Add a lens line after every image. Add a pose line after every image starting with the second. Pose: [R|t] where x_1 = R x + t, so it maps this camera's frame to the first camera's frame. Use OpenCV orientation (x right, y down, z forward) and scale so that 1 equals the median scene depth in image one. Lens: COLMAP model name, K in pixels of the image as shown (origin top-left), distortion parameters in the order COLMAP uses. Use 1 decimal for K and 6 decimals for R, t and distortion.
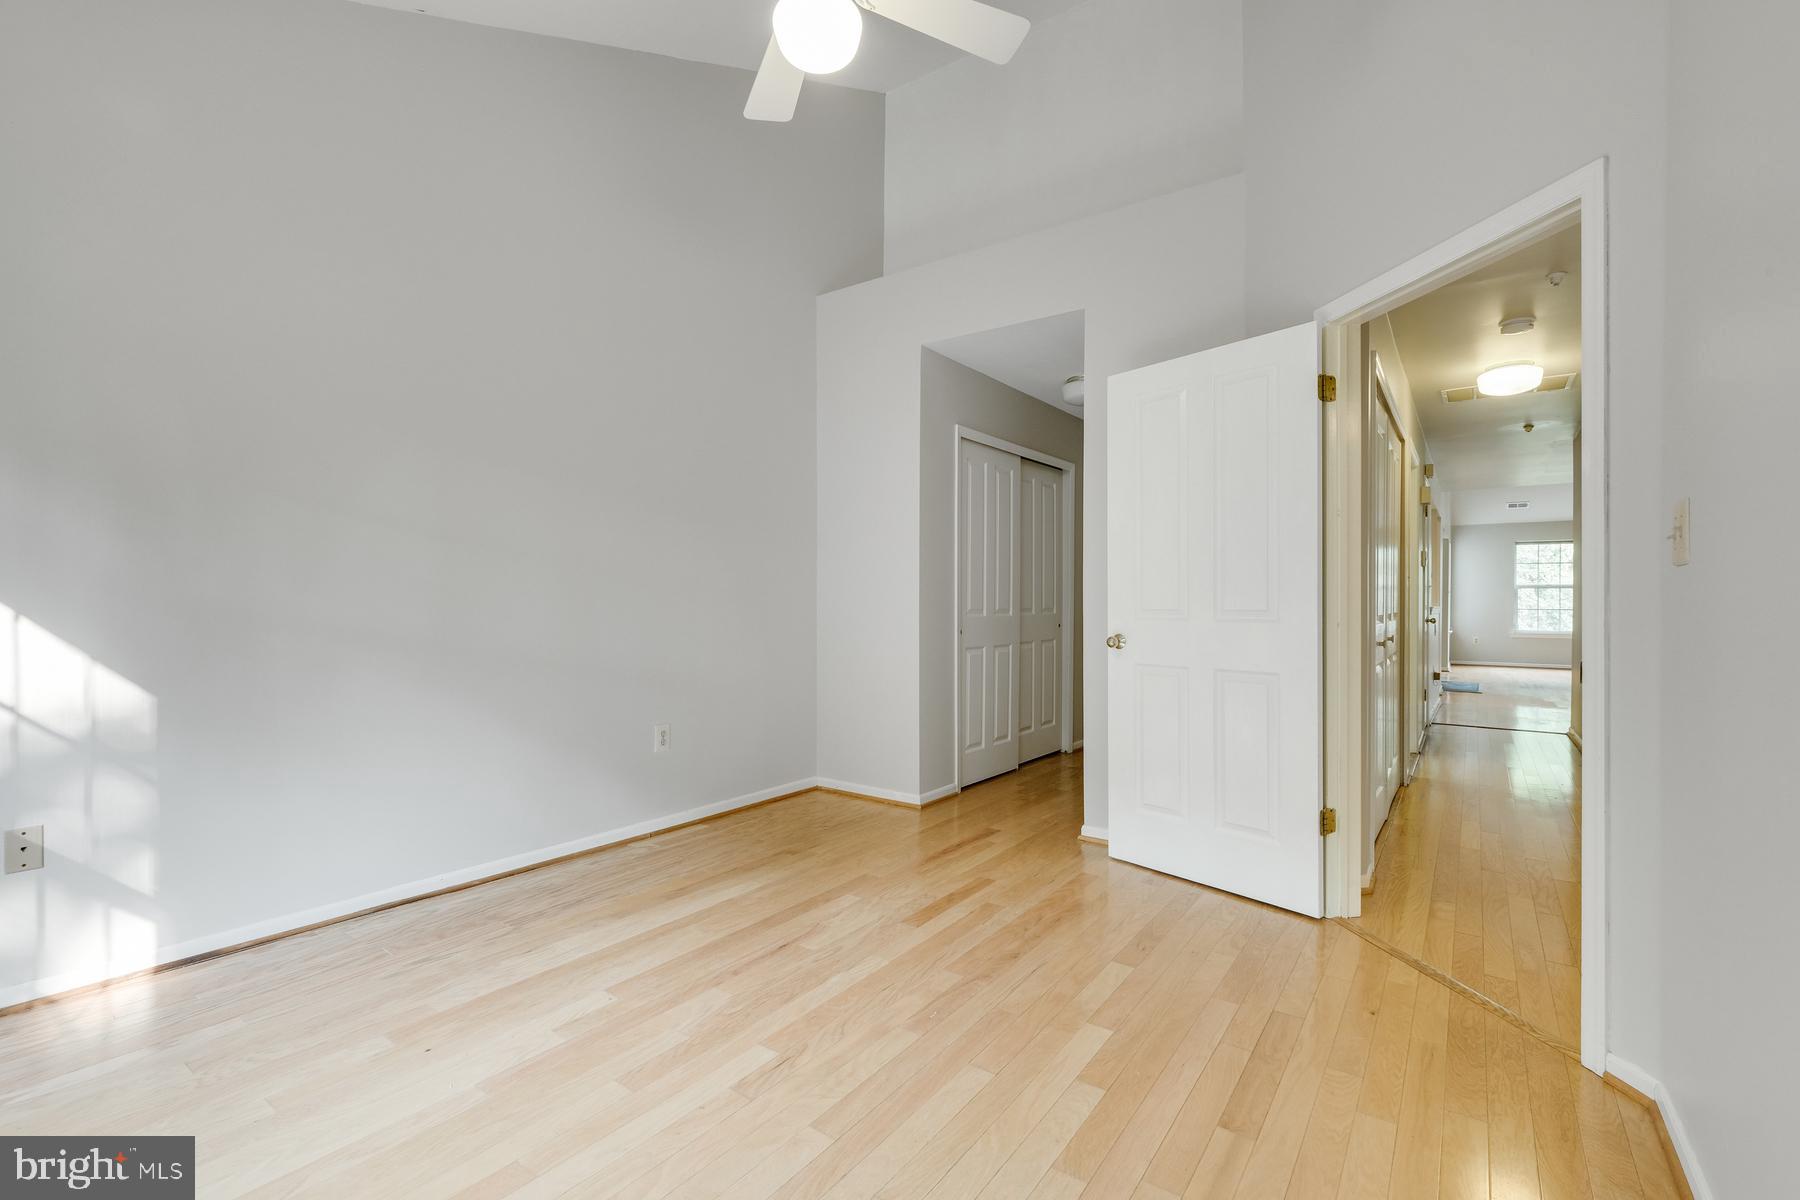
lens RADIAL K [[796.3, 0, 906.1], [0, 796.3, 605.0], [0, 0, 1]] dist [0.002112, 0.000388]
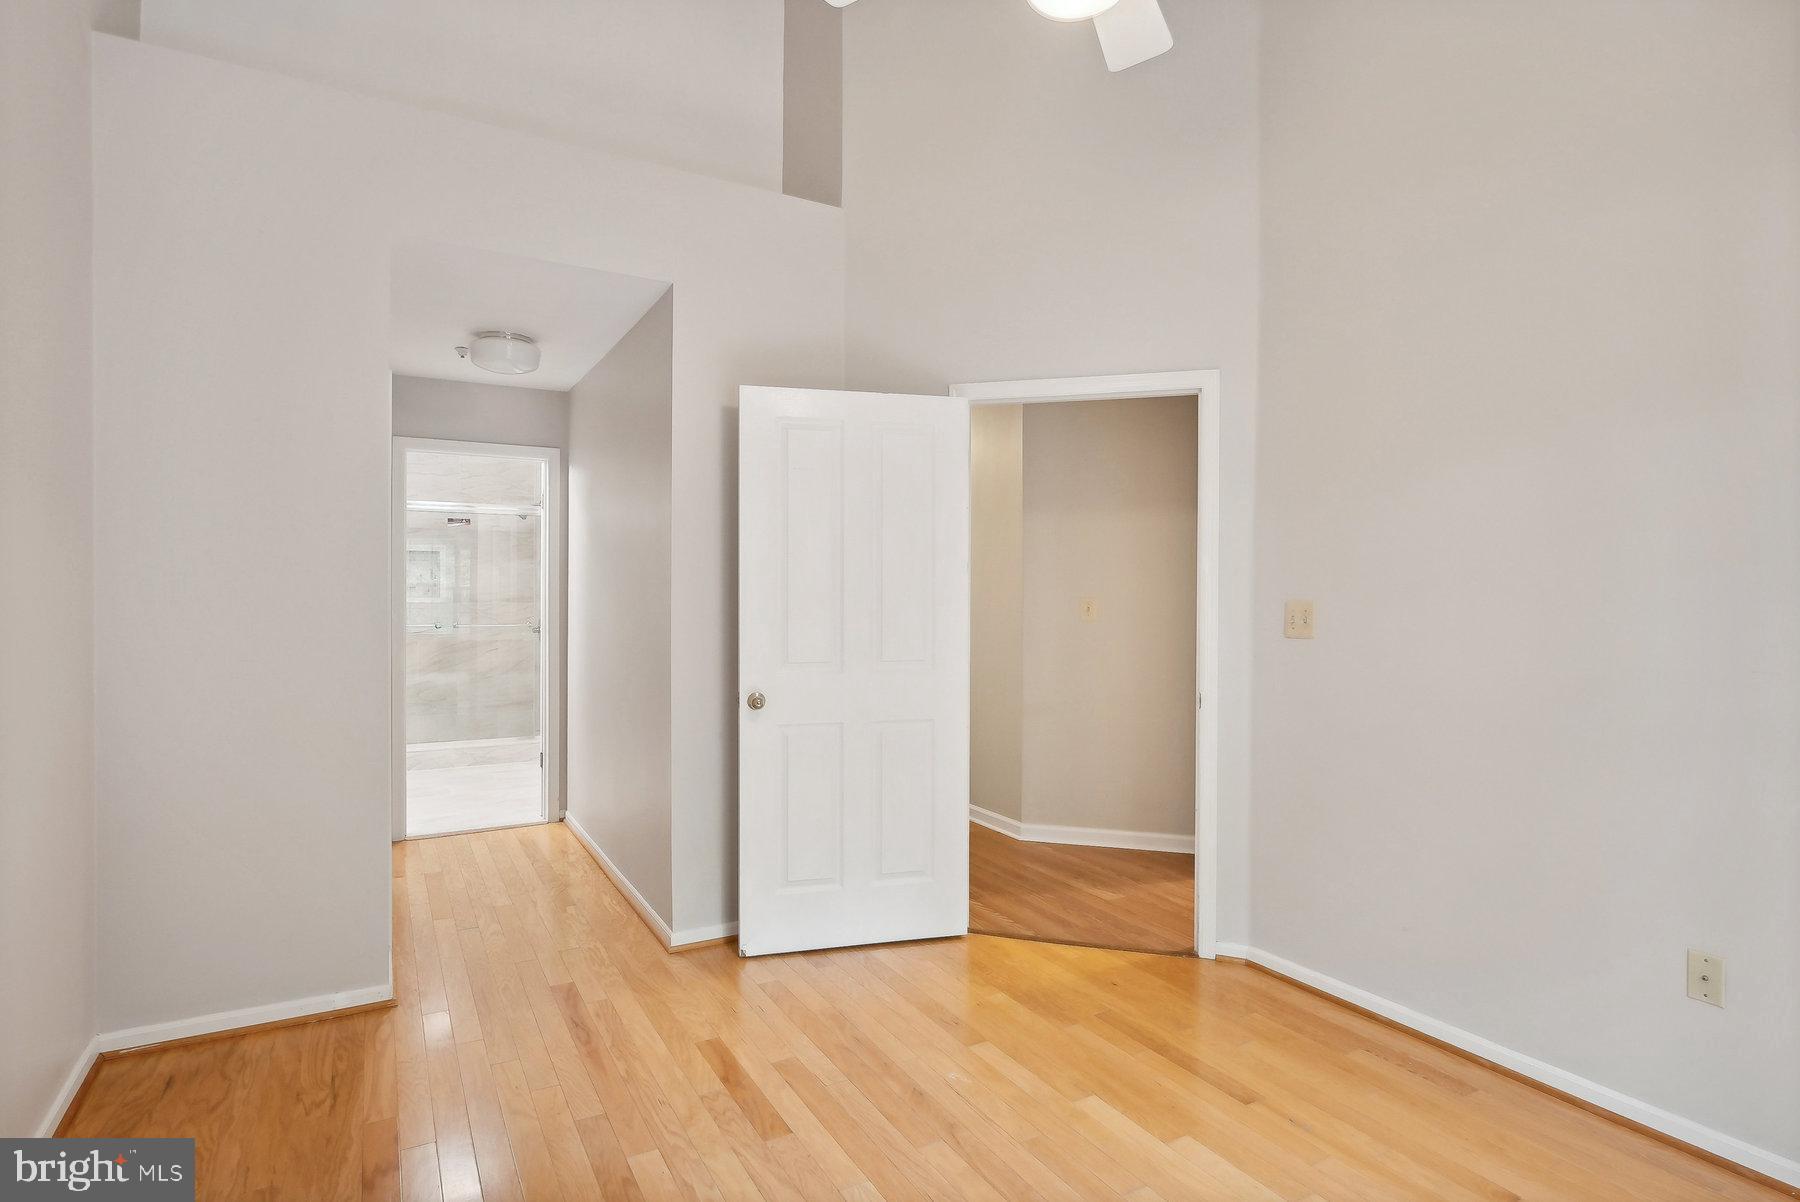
lens RADIAL K [[928.9, 0, 899.1], [0, 928.9, 594.8], [0, 0, 1]] dist [0.003853, 0.000386]
pose [[0.417328, -0.006192, 0.908735, -0.783756], [0.001086, 0.999979, 0.006315, -0.102444], [-0.908756, -0.001649, 0.417326, 0.608331]]
